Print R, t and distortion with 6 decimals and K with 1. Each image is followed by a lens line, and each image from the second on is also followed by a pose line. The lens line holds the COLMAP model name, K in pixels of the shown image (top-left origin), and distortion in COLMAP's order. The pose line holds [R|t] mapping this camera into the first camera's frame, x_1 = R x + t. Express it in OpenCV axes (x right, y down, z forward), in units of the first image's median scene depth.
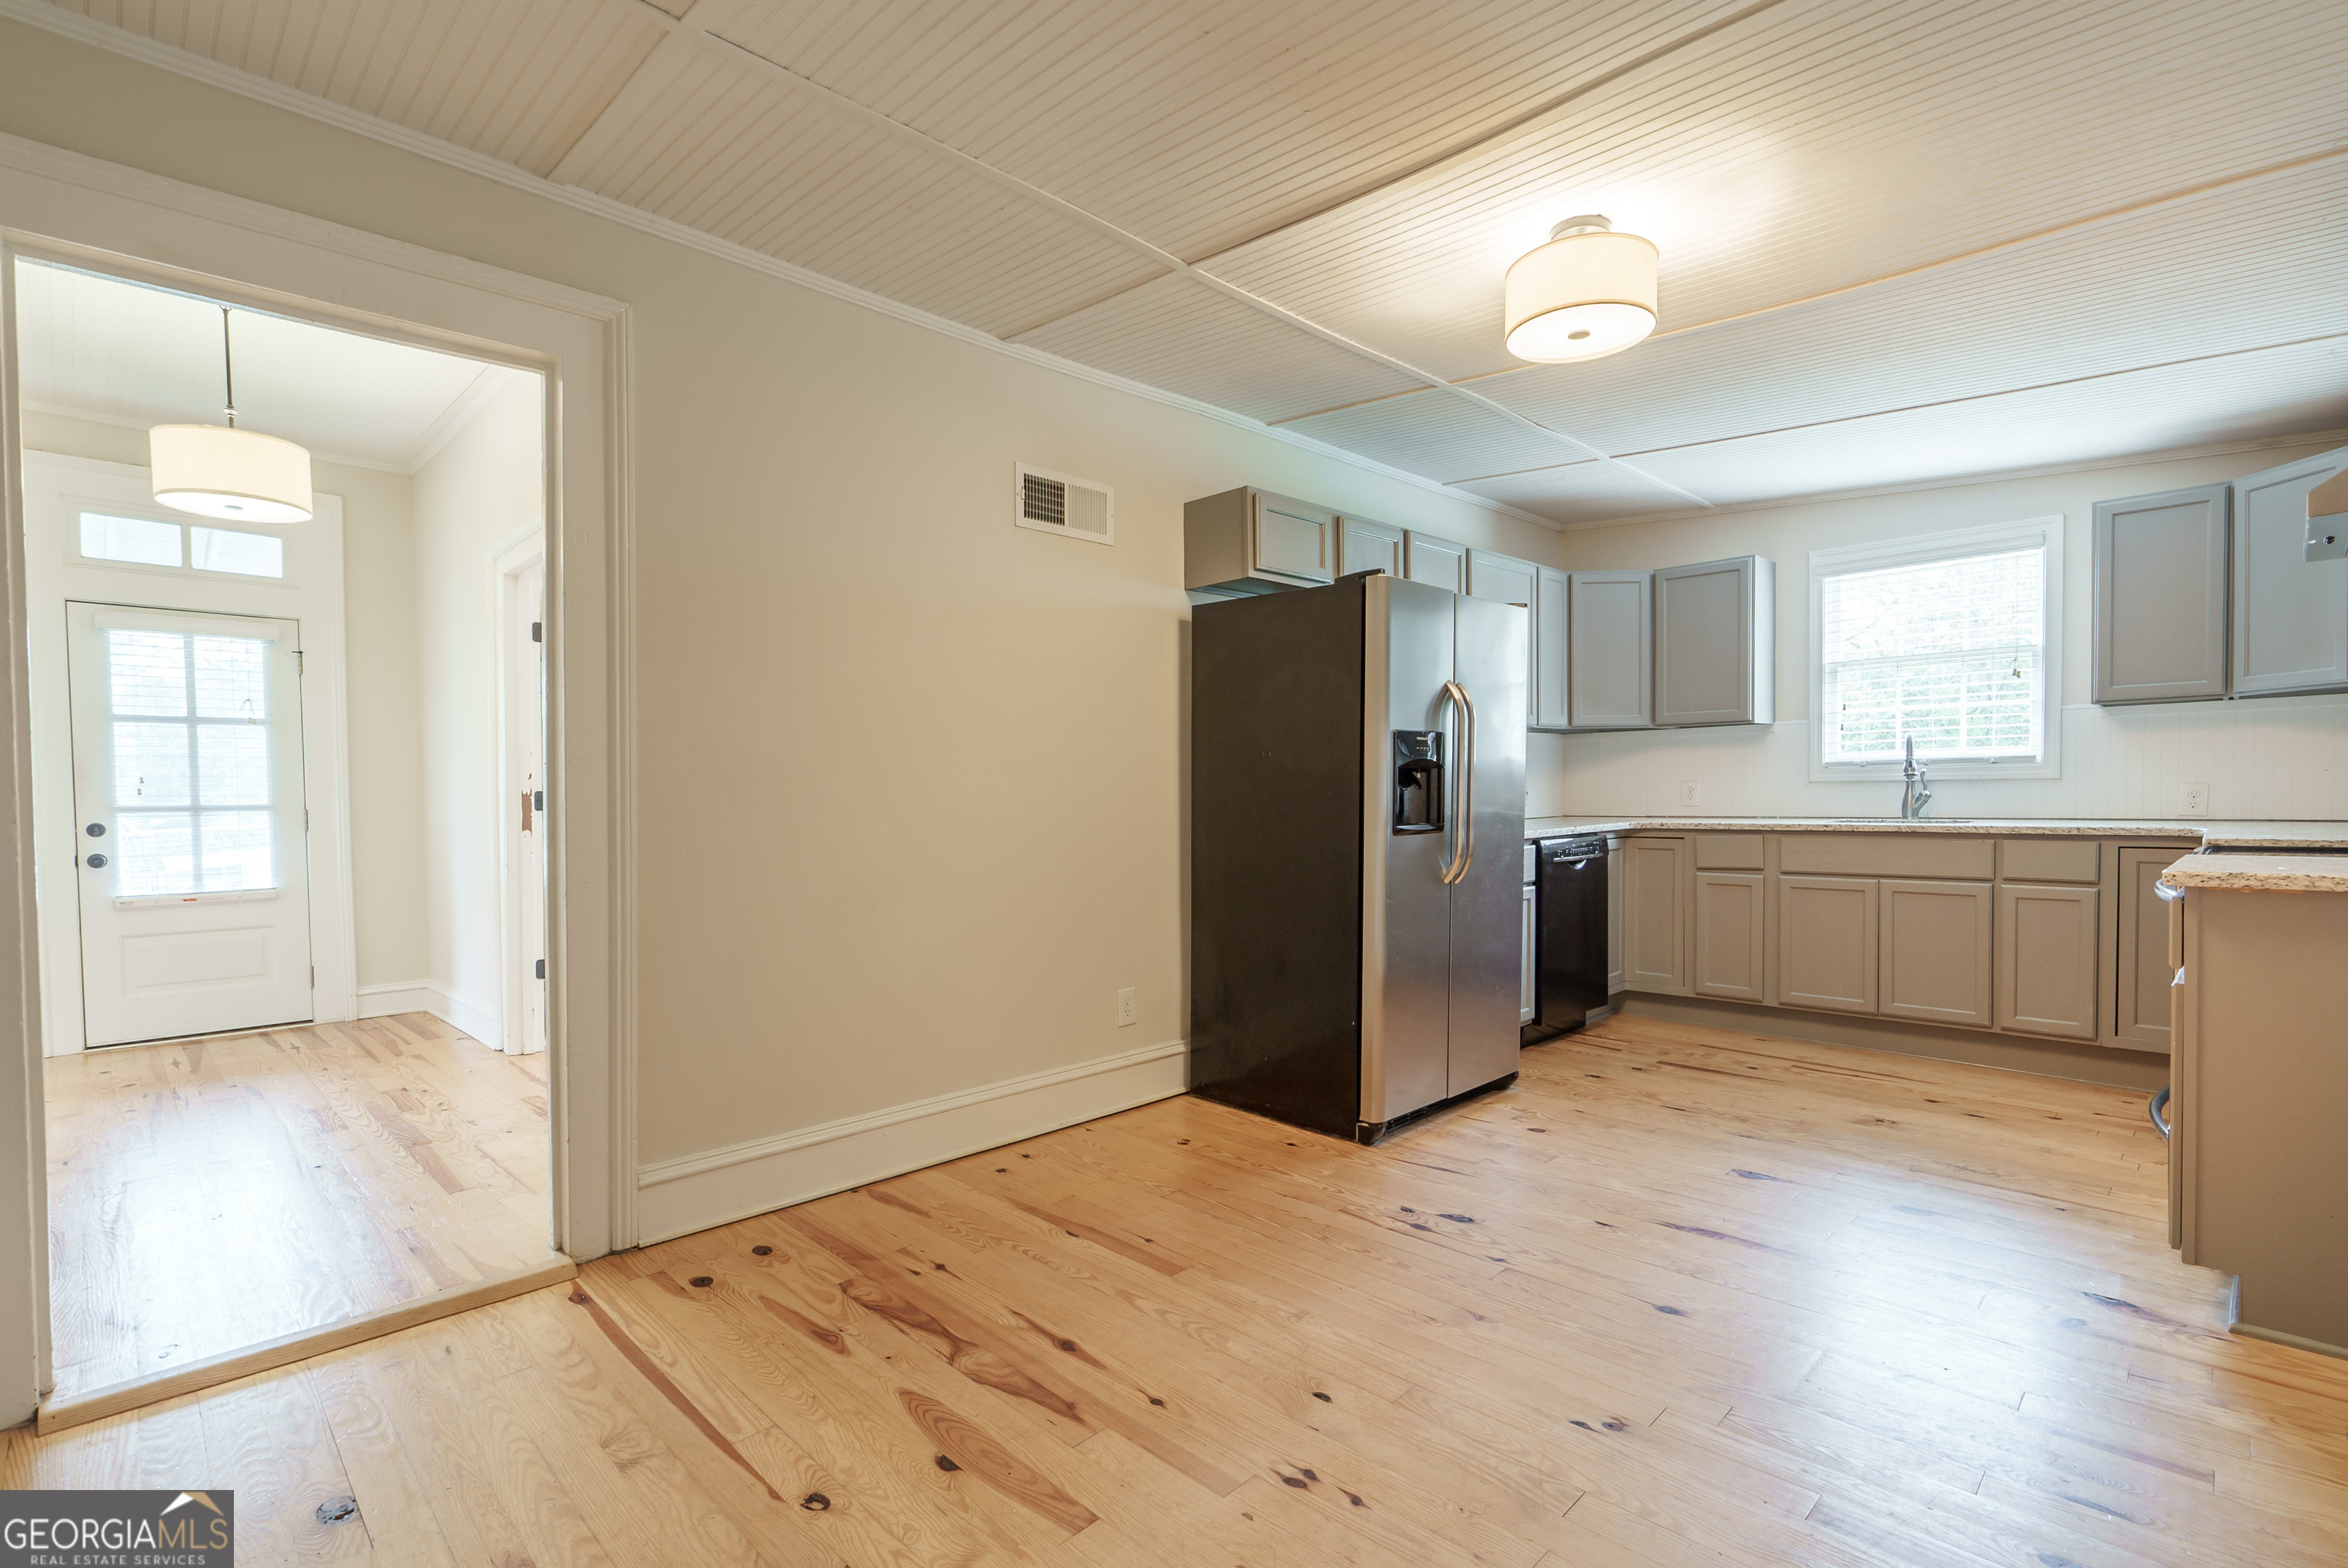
lens RADIAL K [[1076.6, 0, 1178.8], [0, 1076.6, 833.3], [0, 0, 1]] dist [-0.006048, 0.004156]
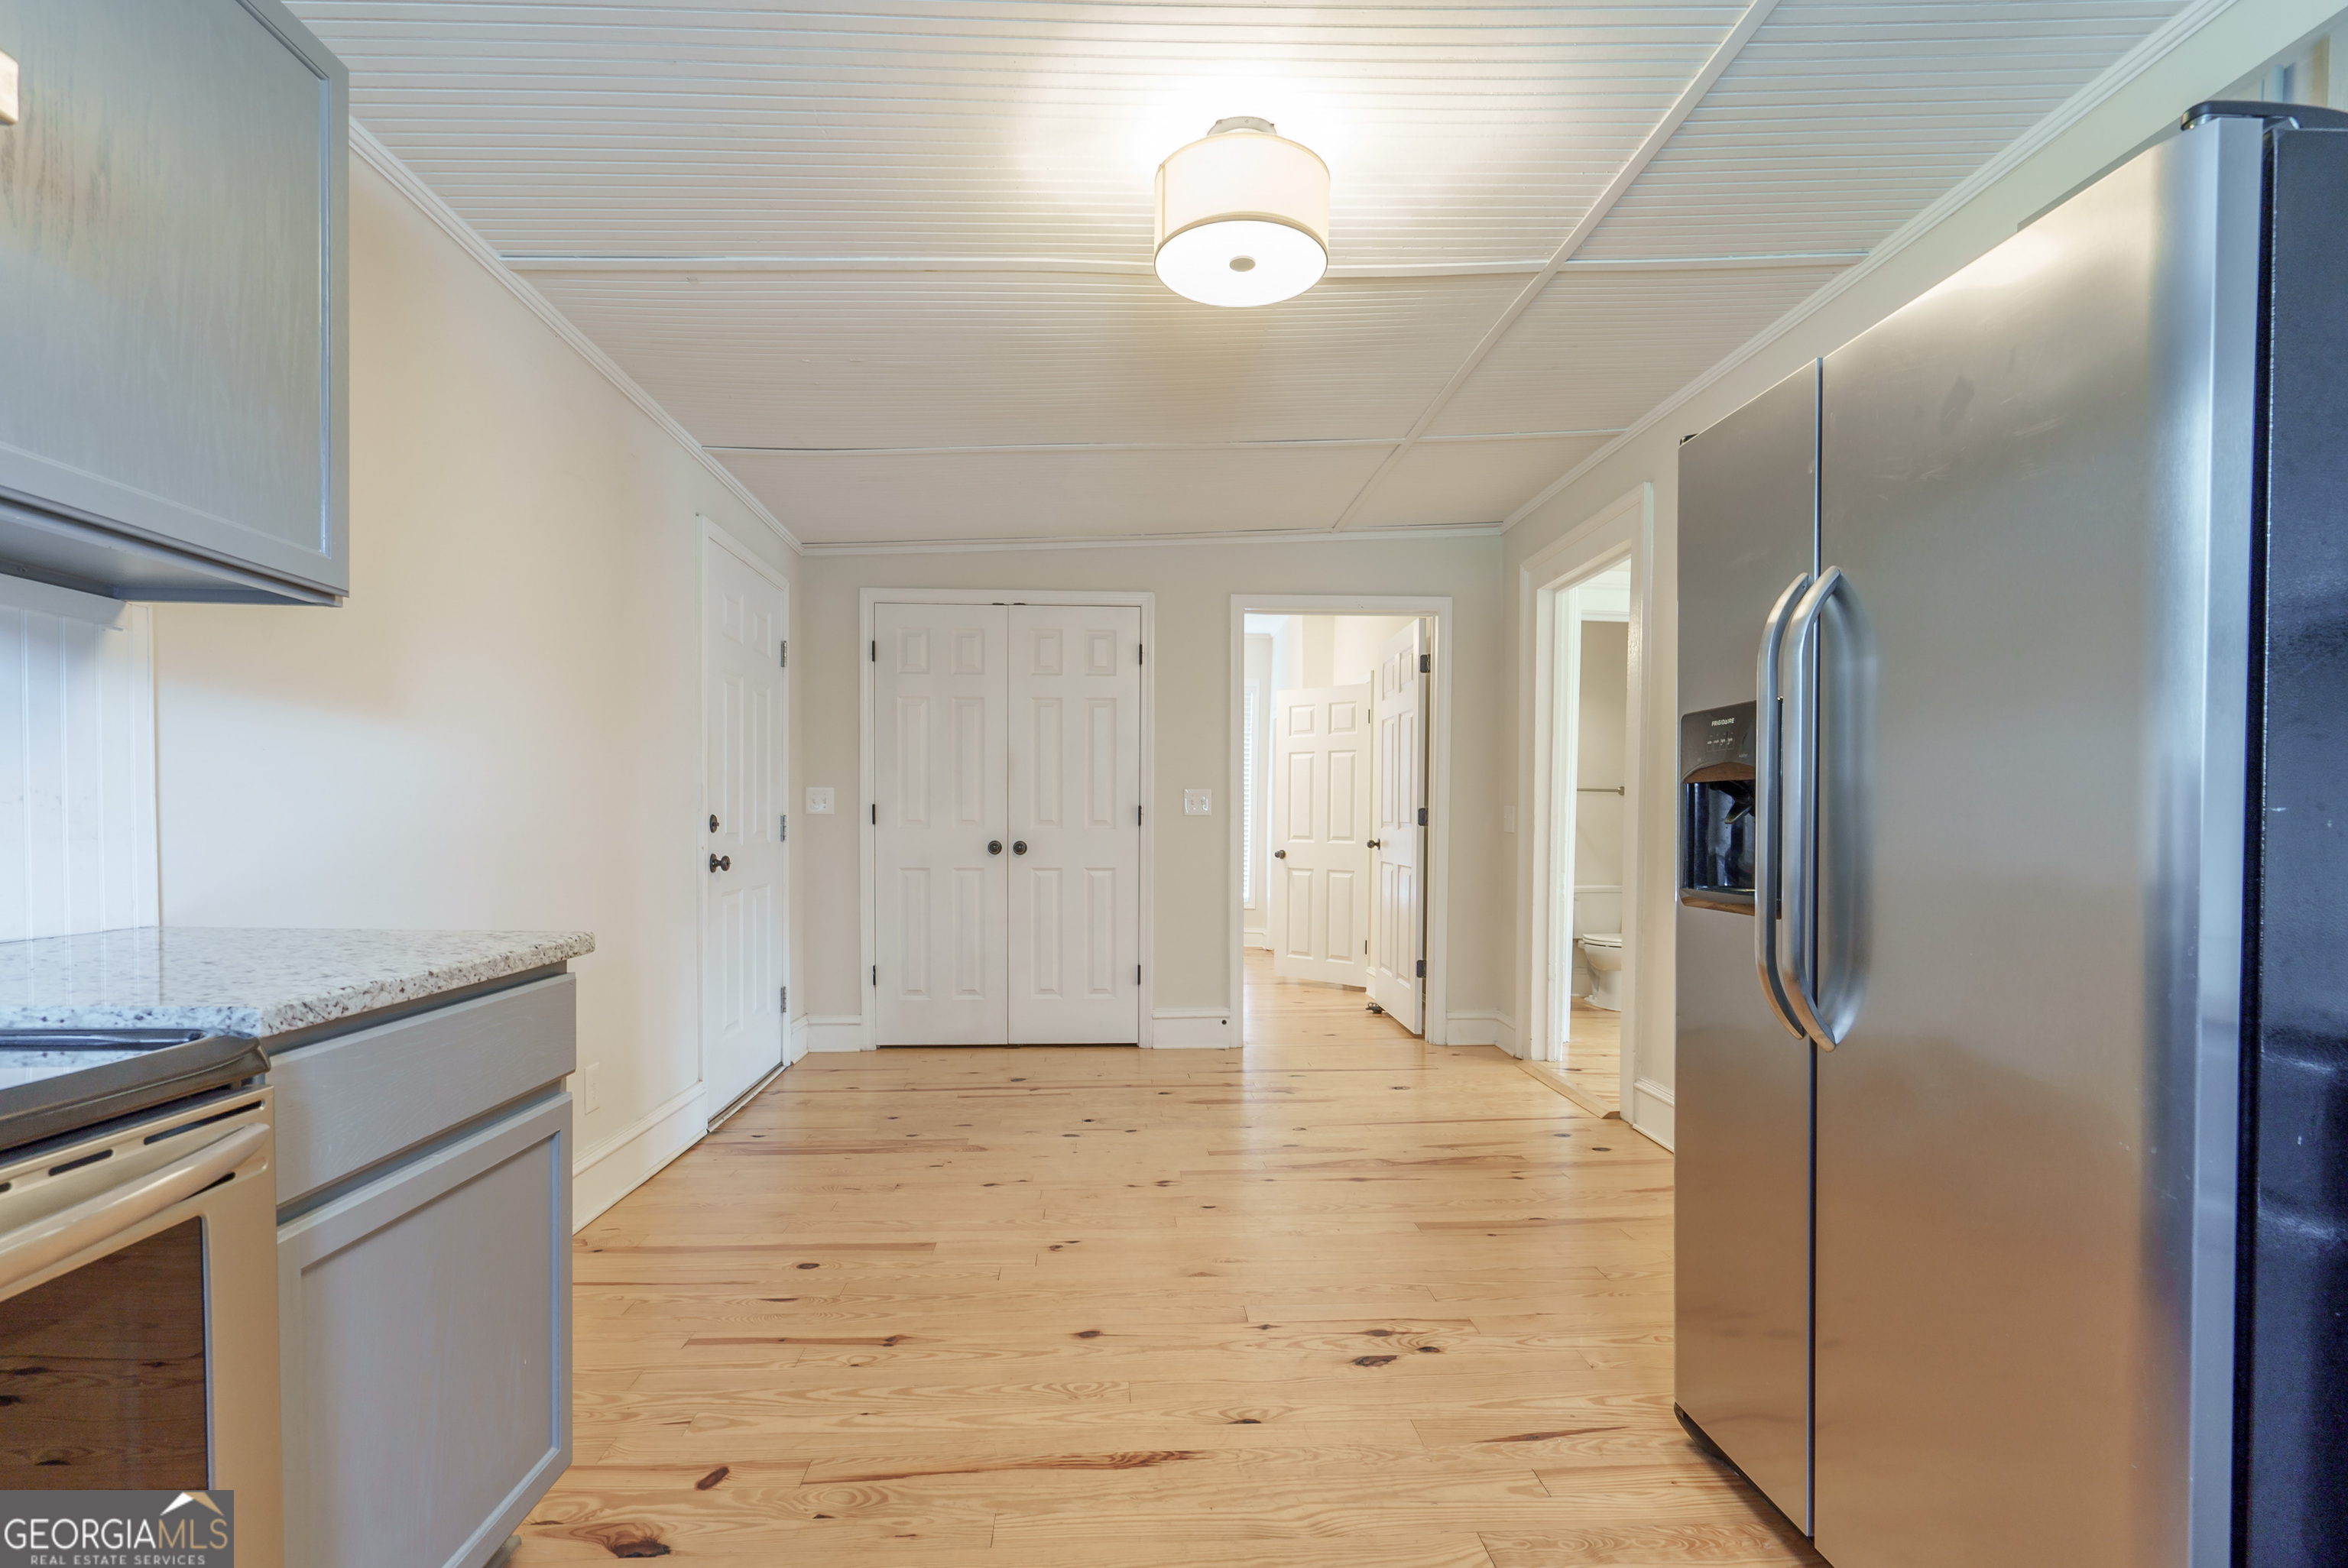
lens RADIAL K [[1076.6, 0, 1170.8], [0, 1076.6, 844.6], [0, 0, 1]] dist [-0.006048, 0.004156]
pose [[-0.656569, 0.026777, -0.753791, 0.569823], [-0.030416, 0.997617, 0.061931, -0.038900], [0.753653, 0.063589, -0.654190, 0.834446]]
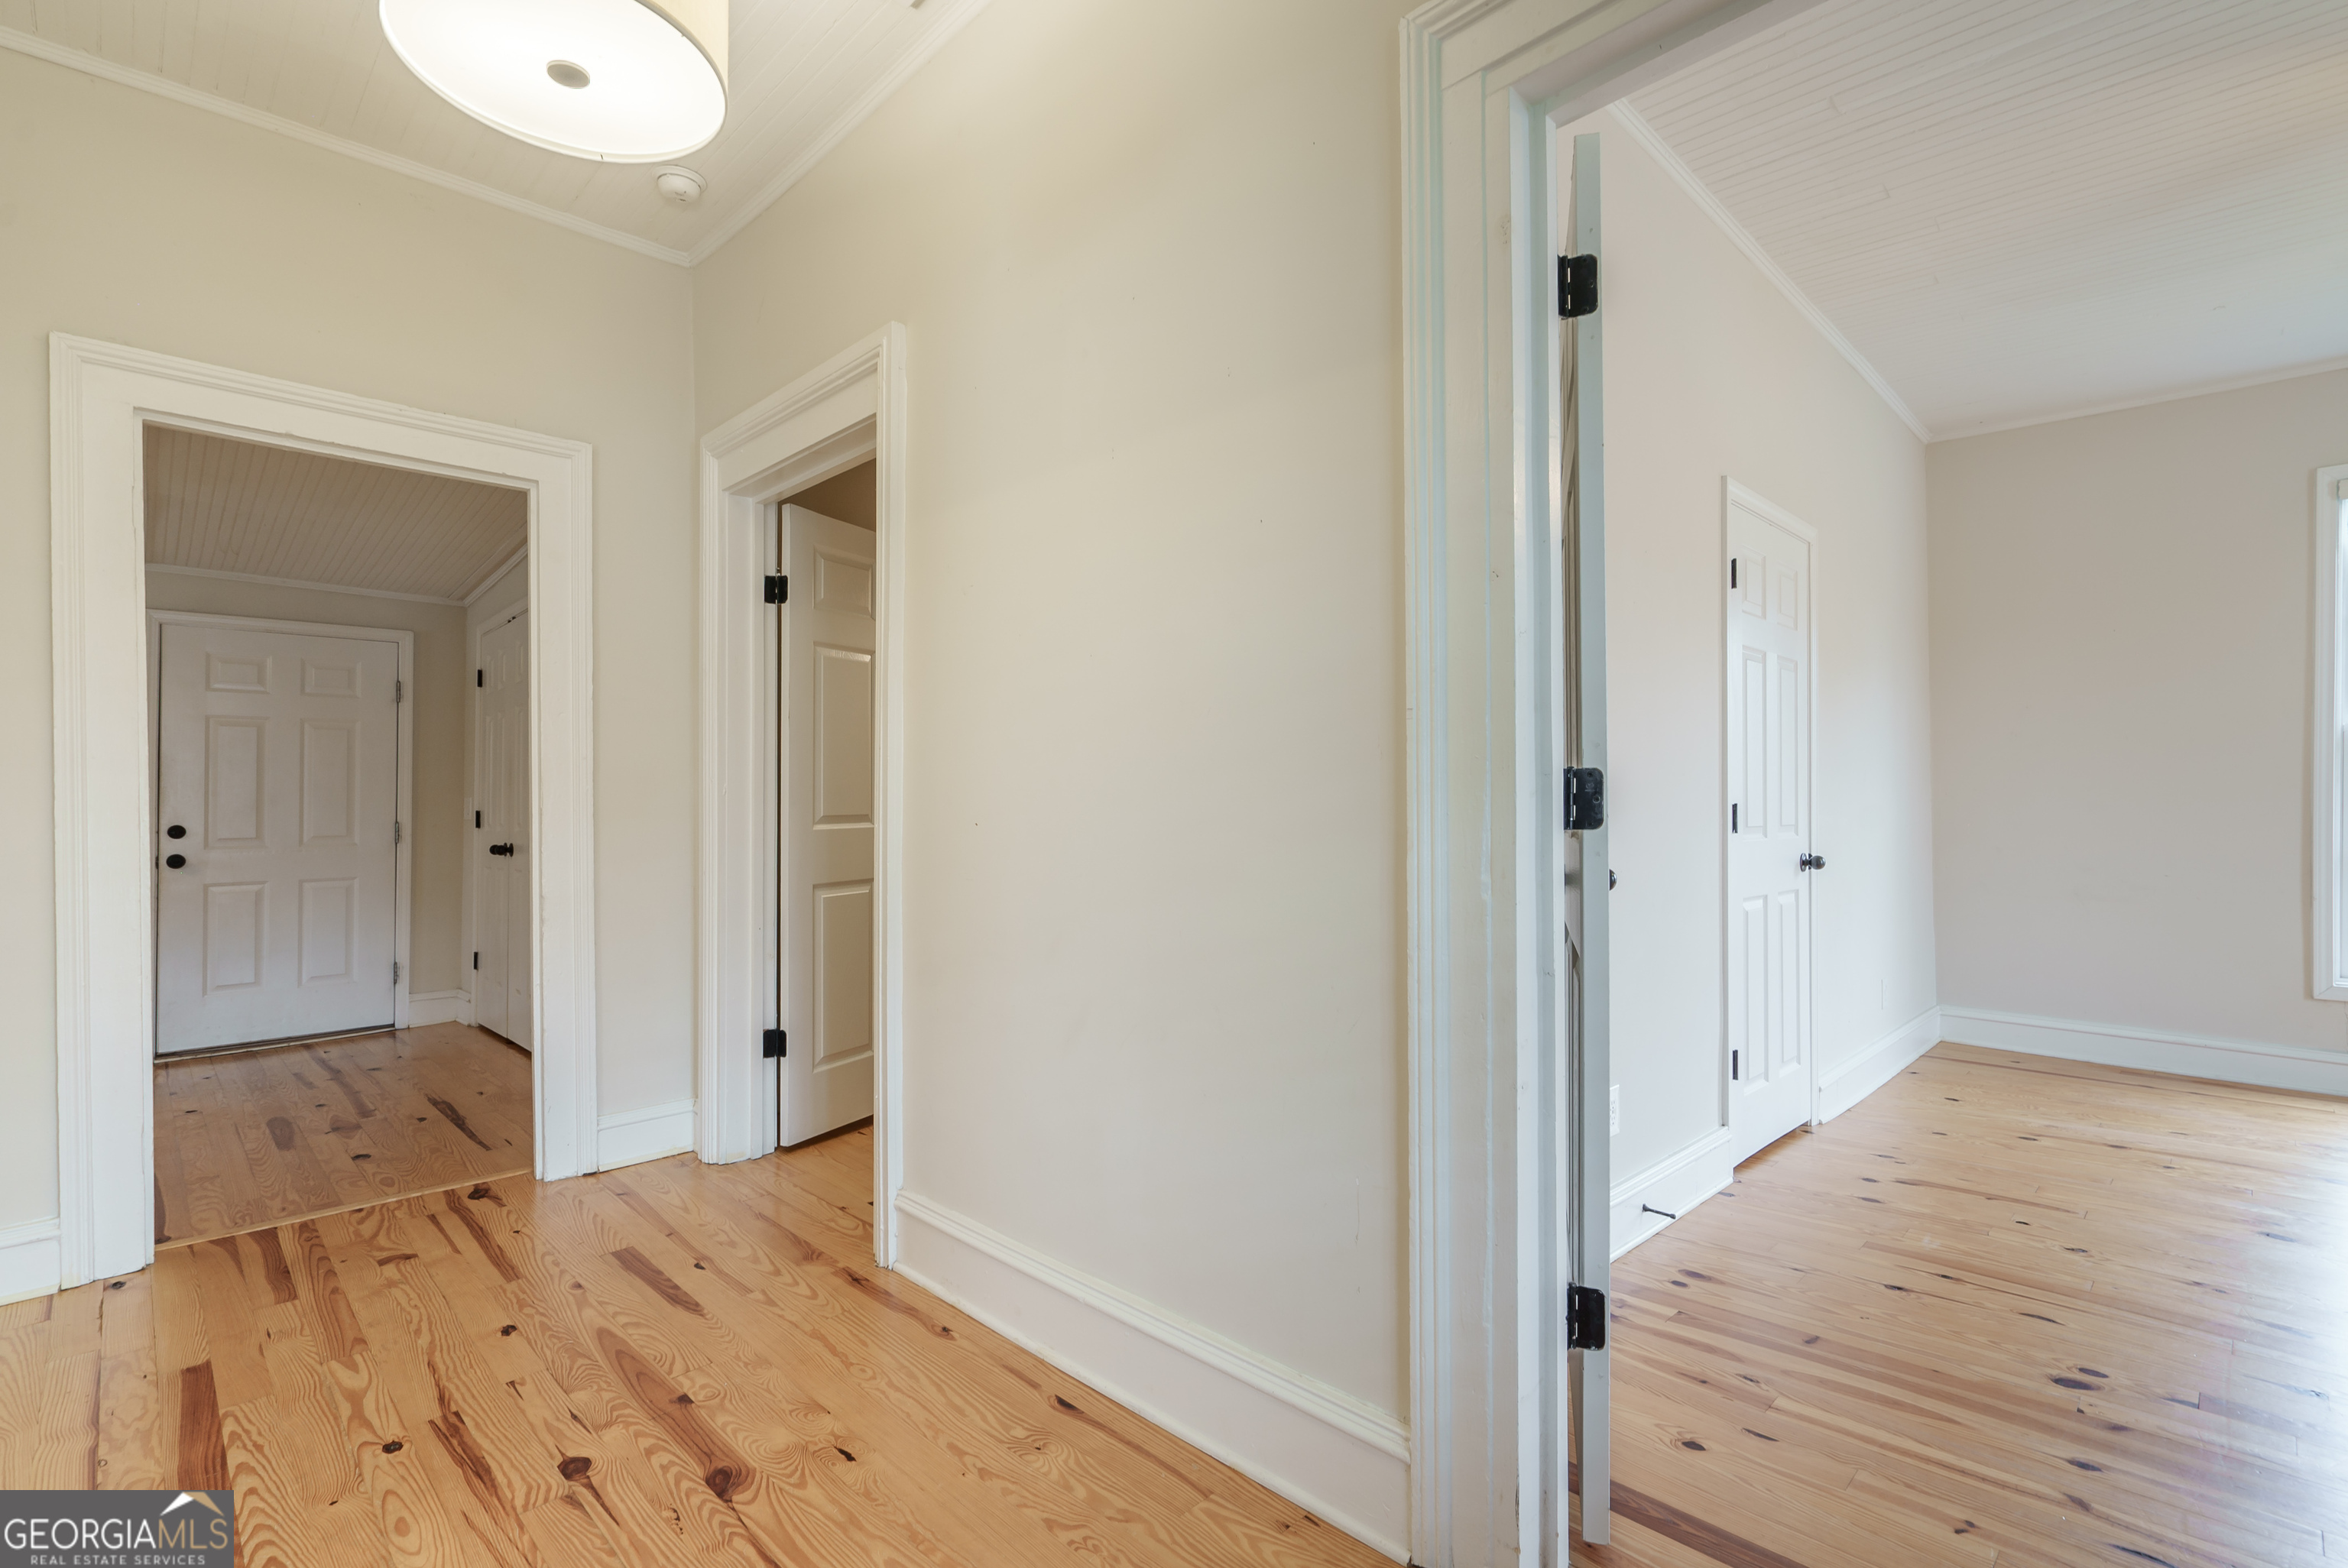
lens RADIAL K [[1076.6, 0, 1172.4], [0, 1076.6, 775.8], [0, 0, 1]] dist [-0.006048, 0.004156]
pose [[-0.999909, 0.011345, -0.007339, -0.862482], [0.011149, 0.999596, 0.026149, -0.069314], [0.007632, 0.026064, -0.999631, 1.149620]]
